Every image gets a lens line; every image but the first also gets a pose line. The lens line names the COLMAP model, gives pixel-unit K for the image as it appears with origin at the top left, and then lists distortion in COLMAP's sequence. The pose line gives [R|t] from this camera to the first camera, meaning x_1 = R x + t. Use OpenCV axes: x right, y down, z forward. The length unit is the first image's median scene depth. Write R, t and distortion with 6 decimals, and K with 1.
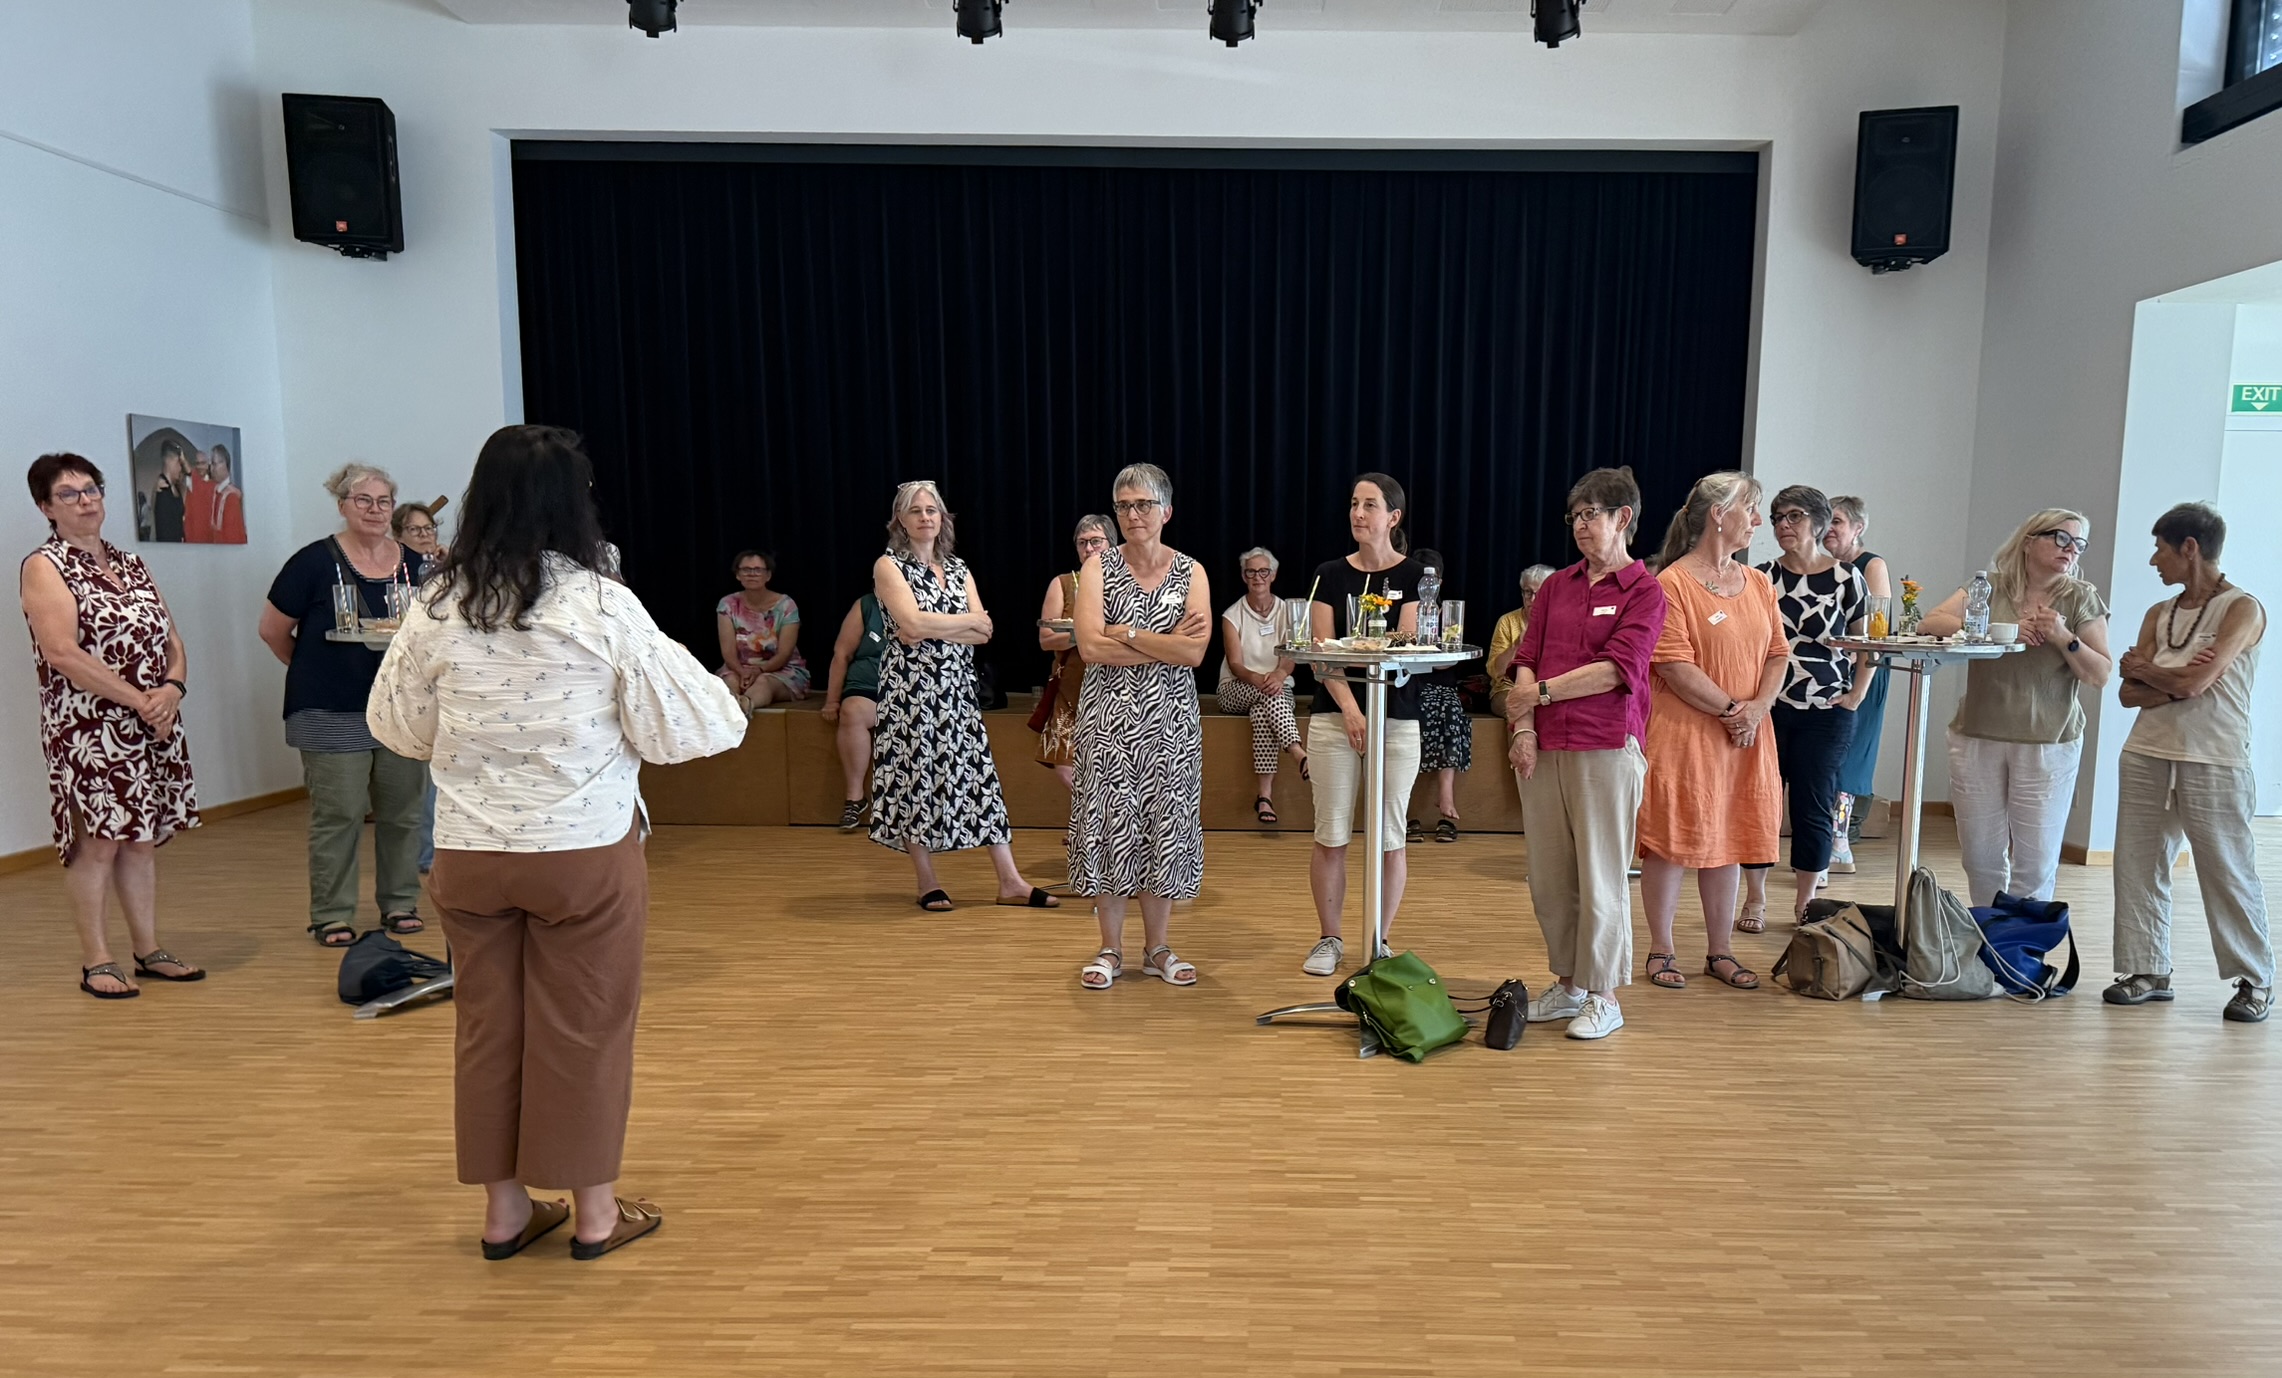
lens RADIAL K [[1764.5, 0, 1244.4], [0, 1764.5, 851.6], [0, 0, 1]] dist [0.040958, -0.025470]
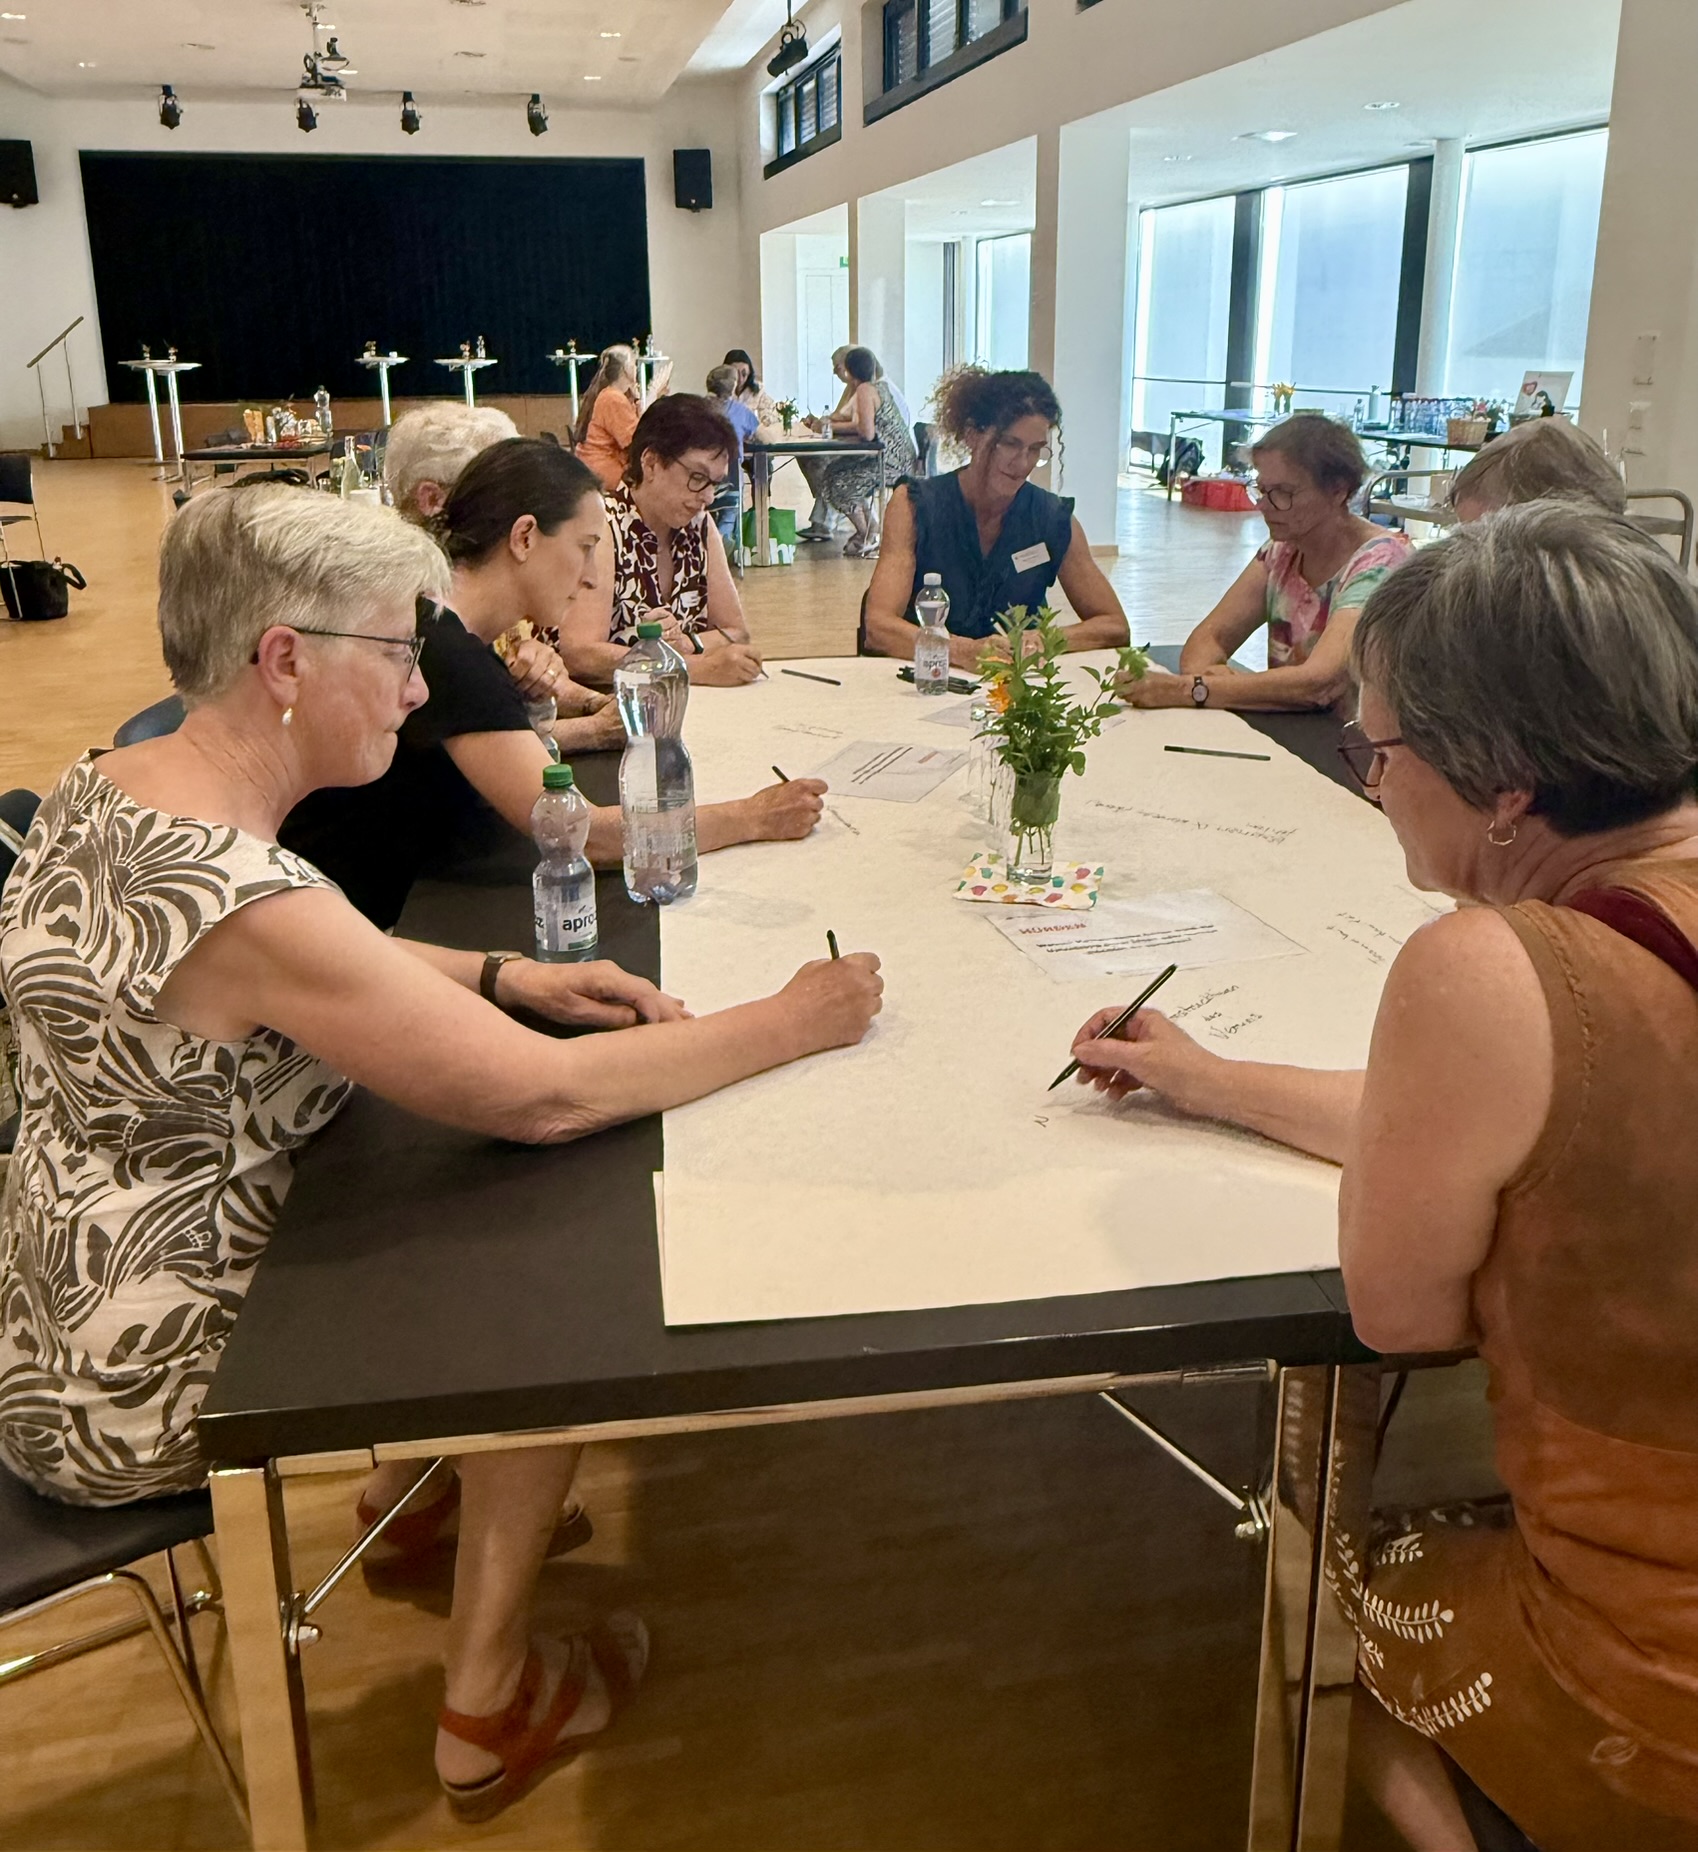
lens RADIAL K [[1559.7, 0, 818.4], [0, 1559.7, 712.7], [0, 0, 1]] dist [0.012338, 0.007684]
pose [[0.977505, -0.069363, 0.199182, 0.071730], [0.053863, 0.995158, 0.082213, 0.258391], [-0.203920, -0.069635, 0.976508, -1.589363]]
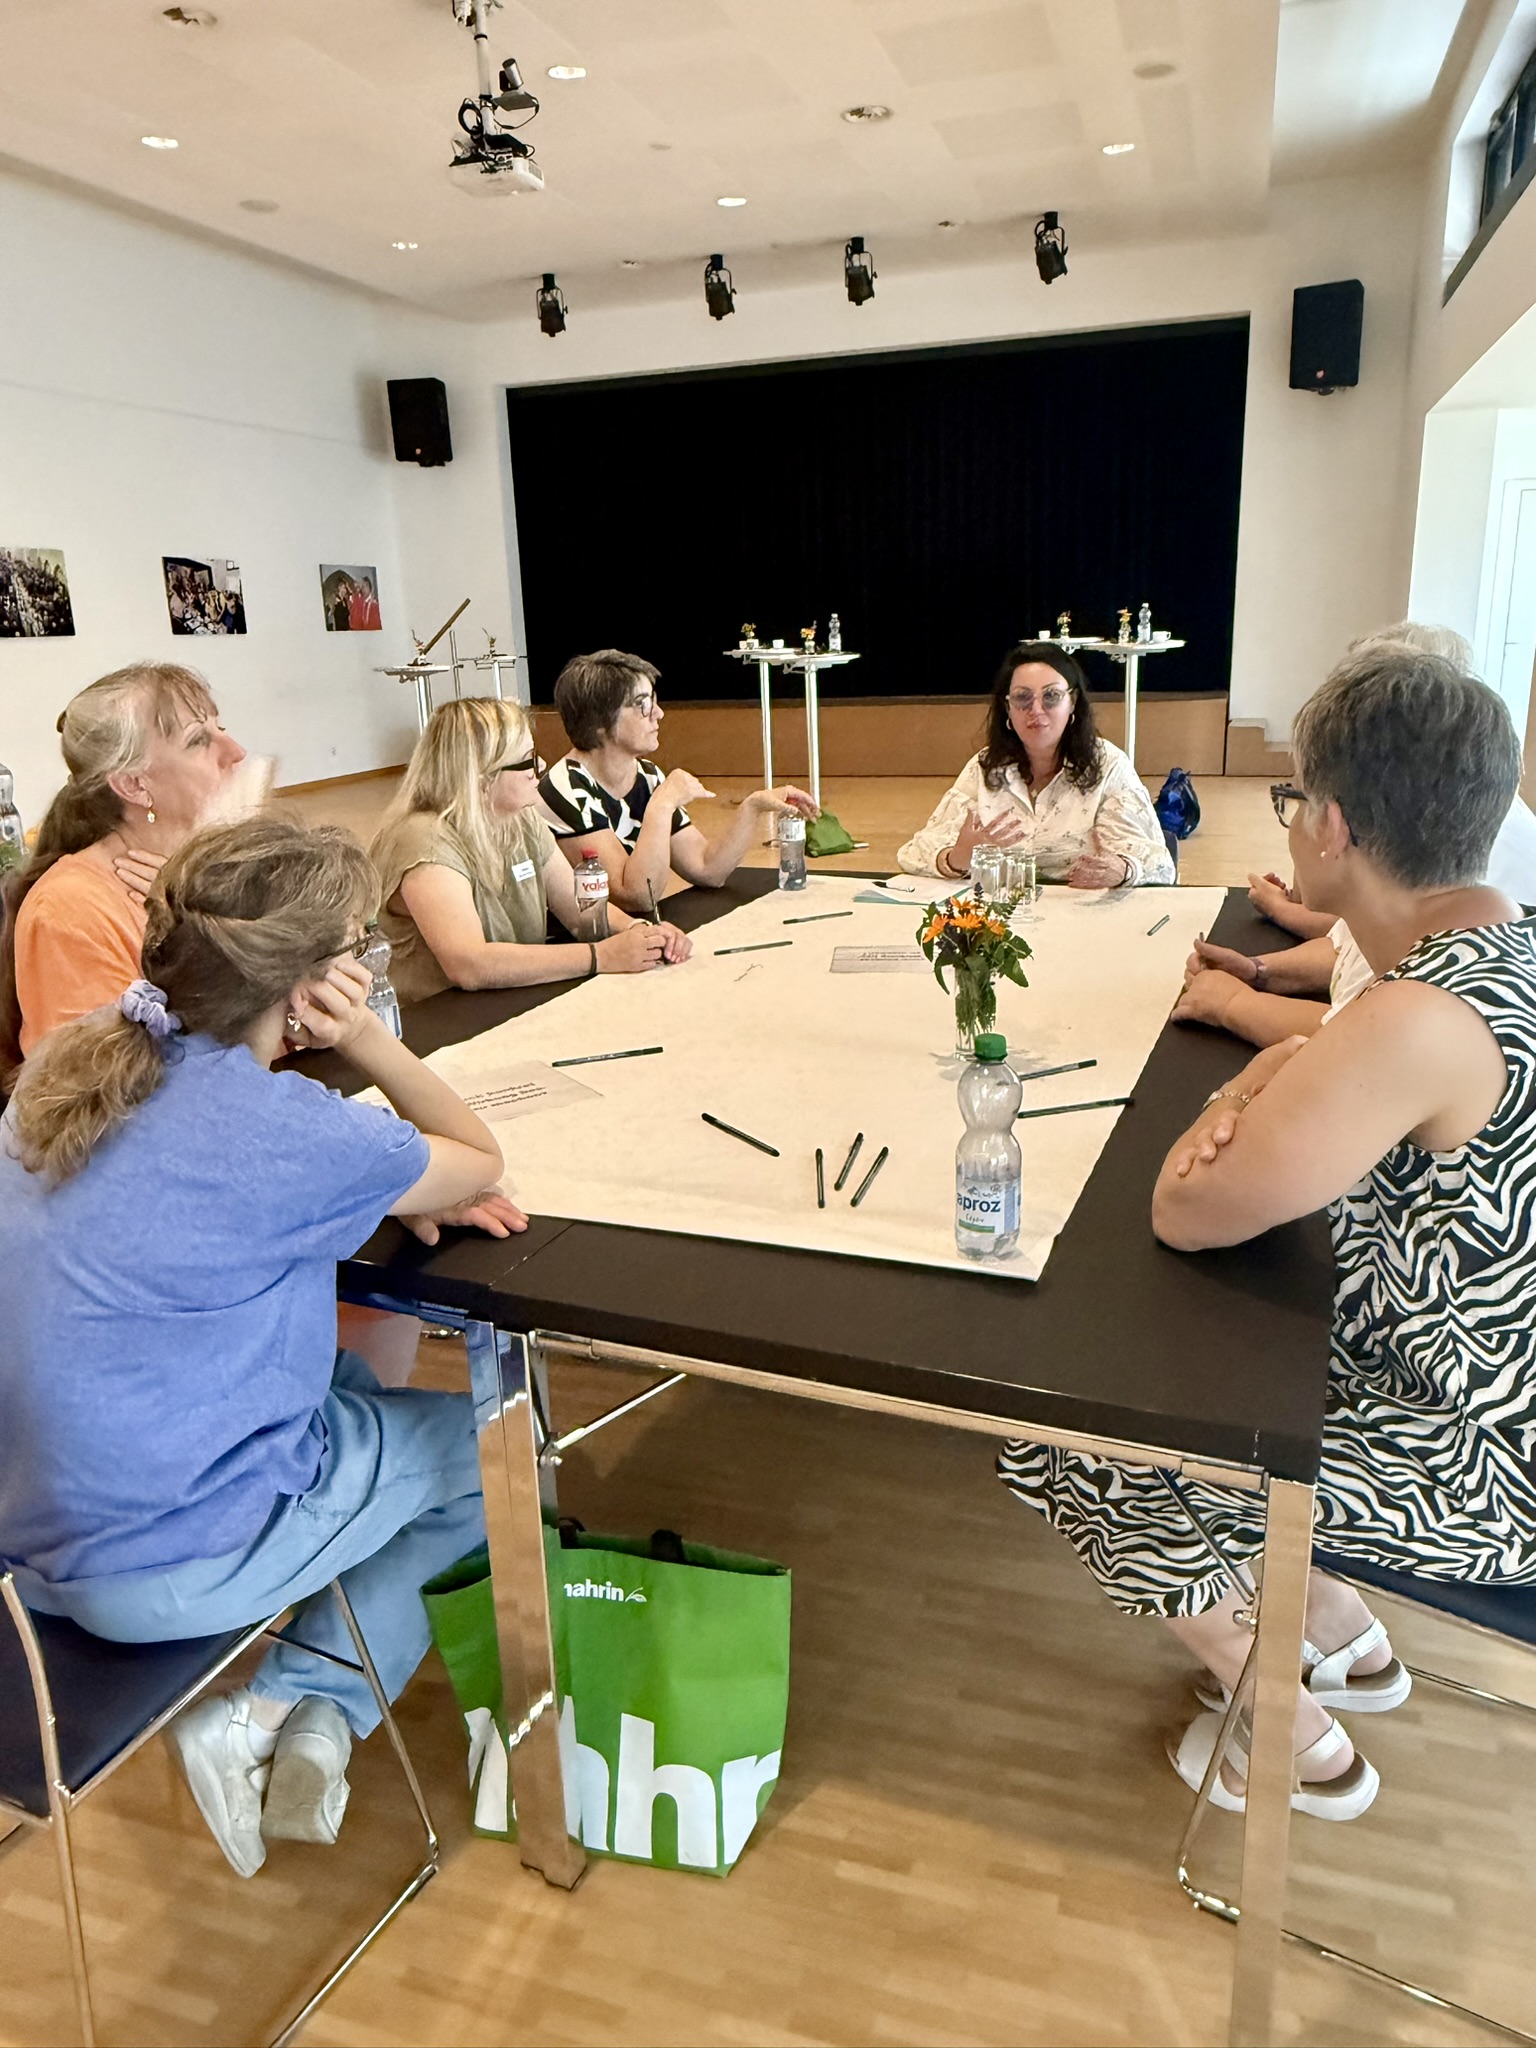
lens RADIAL K [[1397.4, 0, 773.3], [0, 1397.4, 1024.7], [0, 0, 1]] dist [0.016600, 0.007560]
pose [[0.953303, 0.040520, -0.299285, 0.399086], [-0.003234, 0.992272, 0.124043, 0.076474], [0.301999, -0.117282, 0.946066, -0.439913]]
